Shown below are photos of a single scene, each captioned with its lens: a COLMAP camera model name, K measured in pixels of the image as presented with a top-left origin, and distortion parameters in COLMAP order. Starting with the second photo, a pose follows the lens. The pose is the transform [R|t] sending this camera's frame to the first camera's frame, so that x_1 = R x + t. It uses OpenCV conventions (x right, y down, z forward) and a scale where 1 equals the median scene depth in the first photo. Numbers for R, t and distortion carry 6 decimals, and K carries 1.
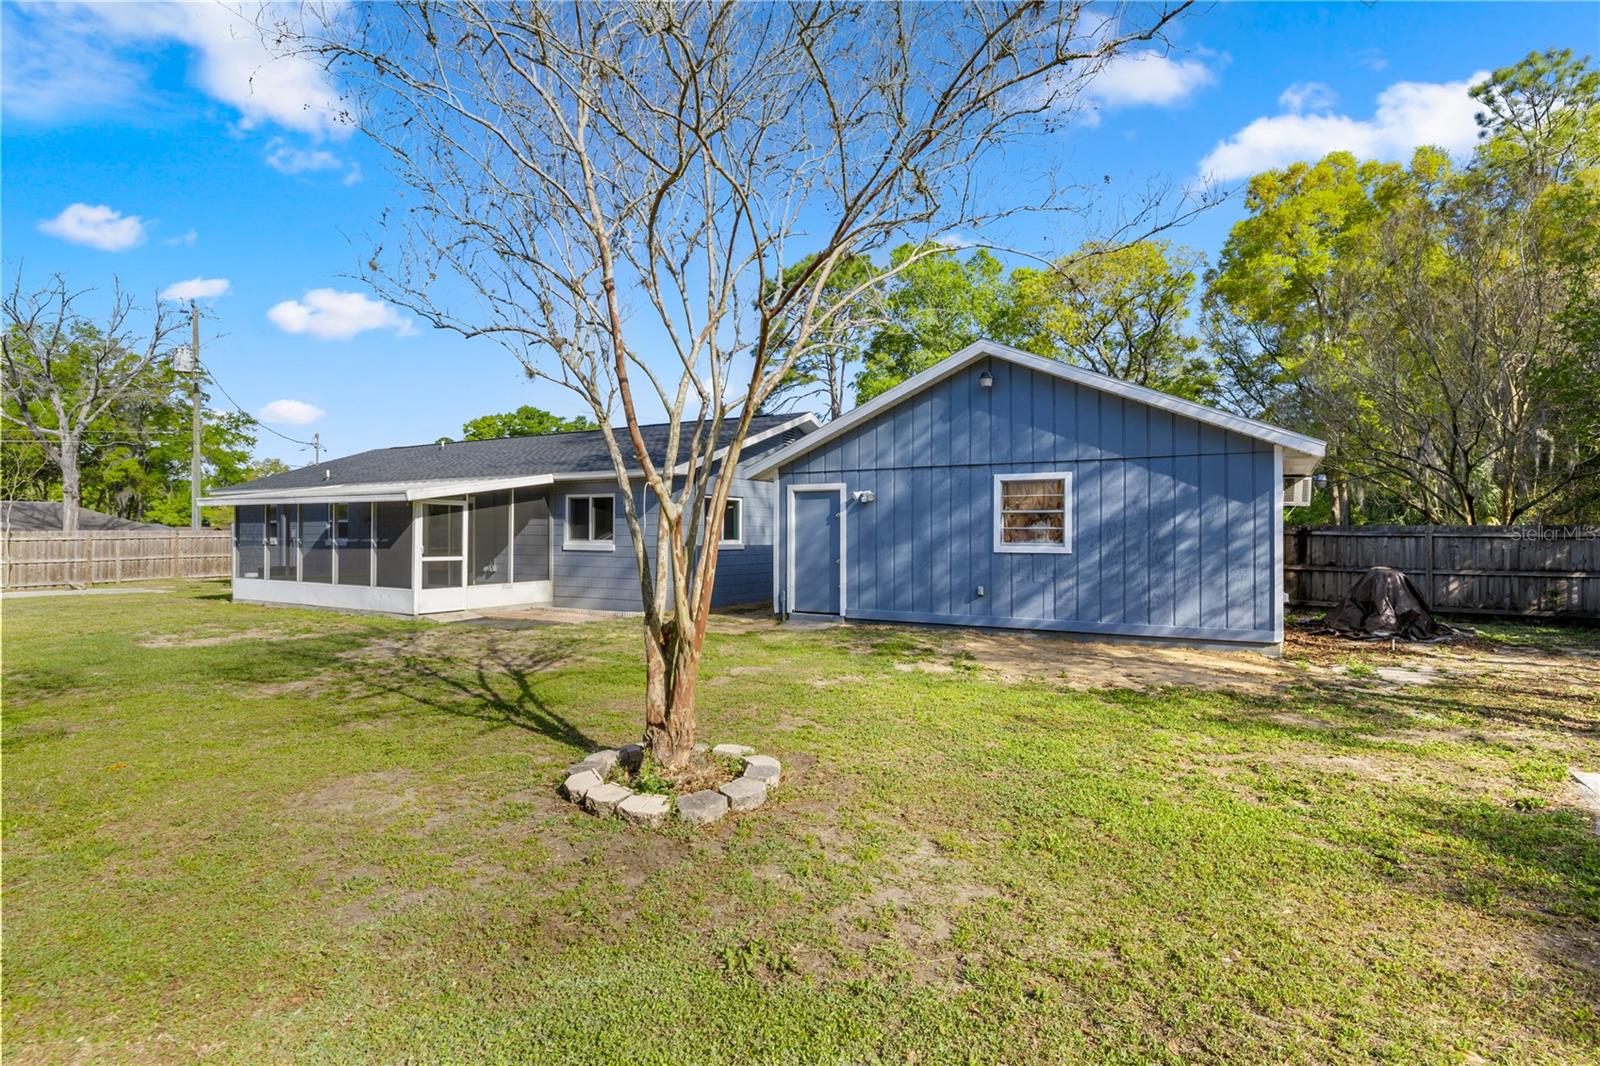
lens RADIAL K [[800.5, 0, 798.4], [0, 800.5, 527.0], [0, 0, 1]] dist [0.018596, 0.000427]
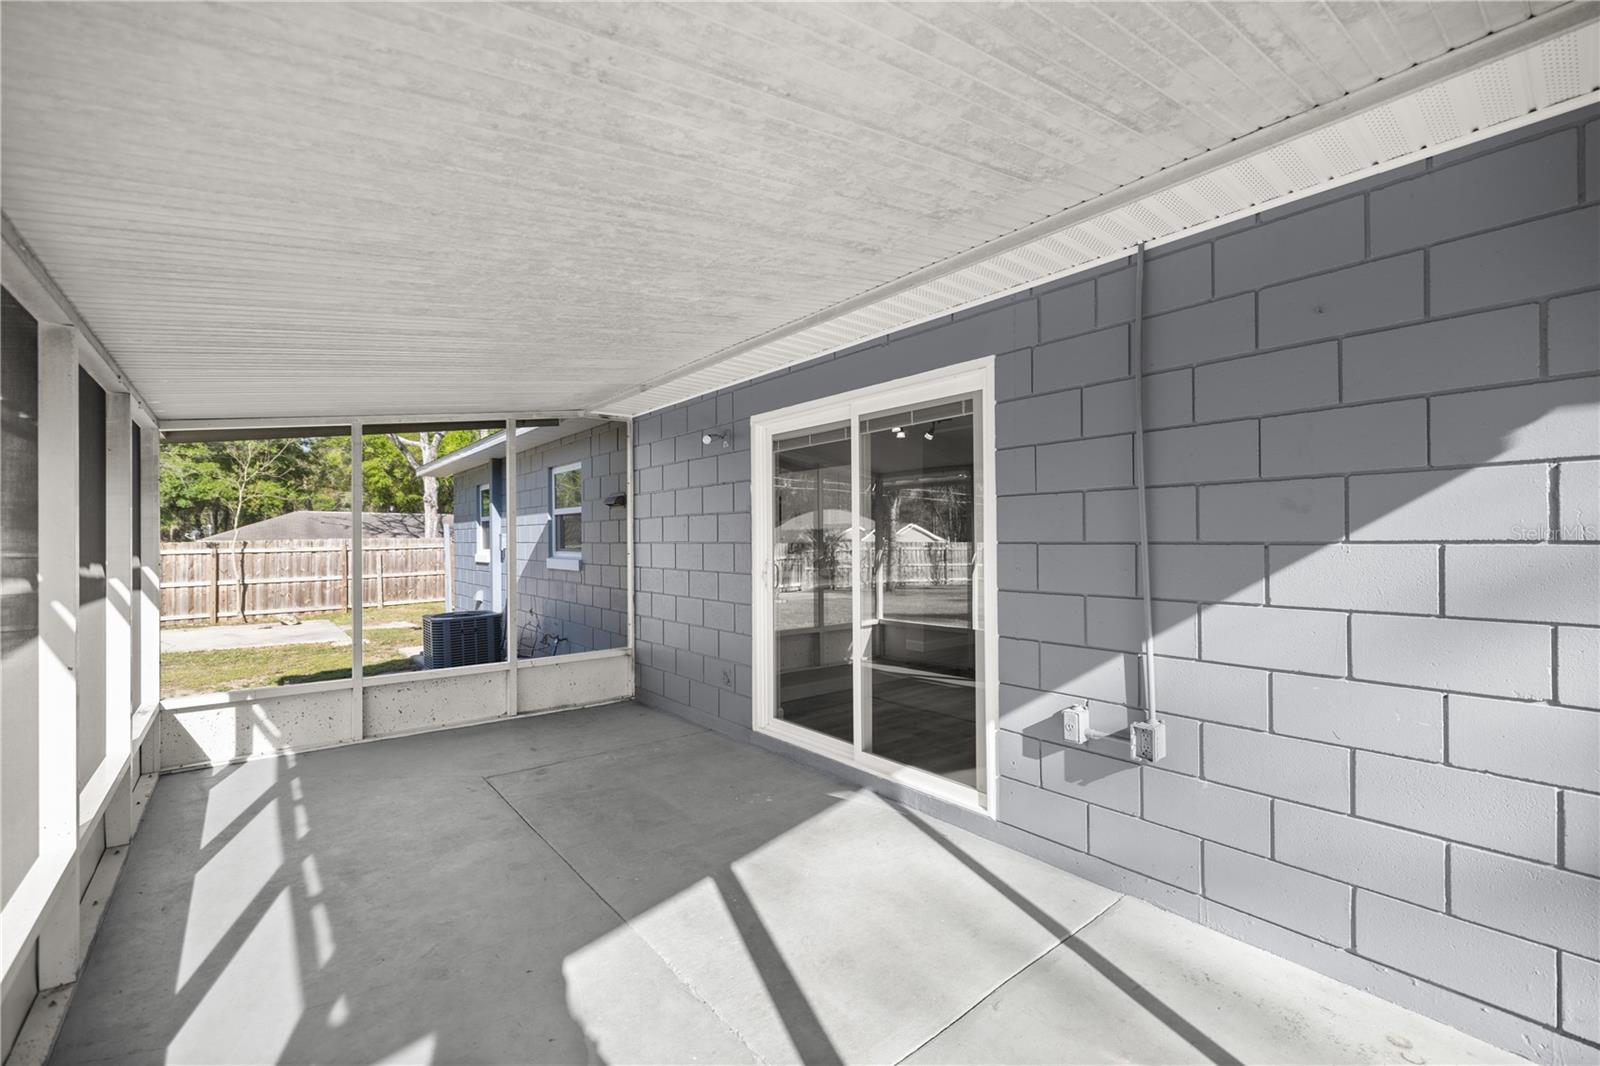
lens RADIAL K [[675.1, 0, 794.0], [0, 675.1, 539.6], [0, 0, 1]] dist [0.003202, 0.000185]
pose [[0.936932, -0.006898, -0.349443, -0.418190], [0.010275, 0.999917, 0.007813, 0.008123], [0.349360, -0.010911, 0.936925, 0.877083]]
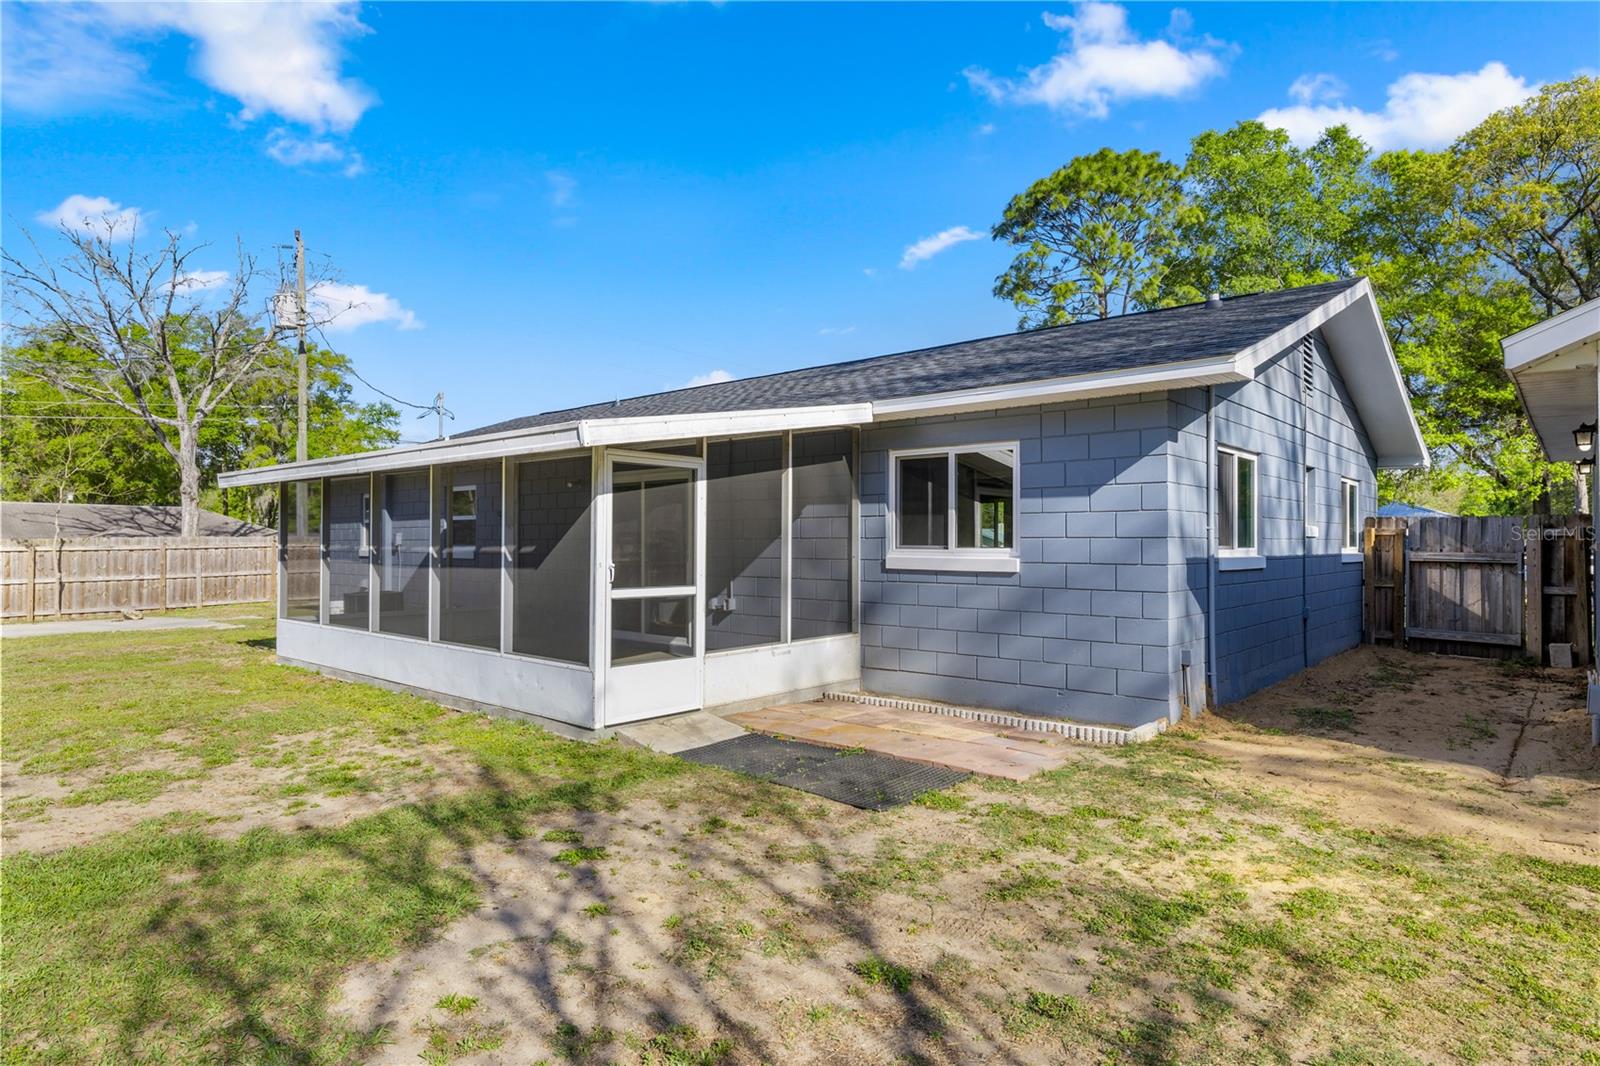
lens RADIAL K [[902.2, 0, 803.1], [0, 902.2, 539.1], [0, 0, 1]] dist [0.009767, 0.001132]
pose [[0.982693, -0.003169, -0.185212, -0.240971], [0.004062, 0.999982, 0.004438, 0.008567], [0.185195, -0.005114, 0.982689, 0.474449]]
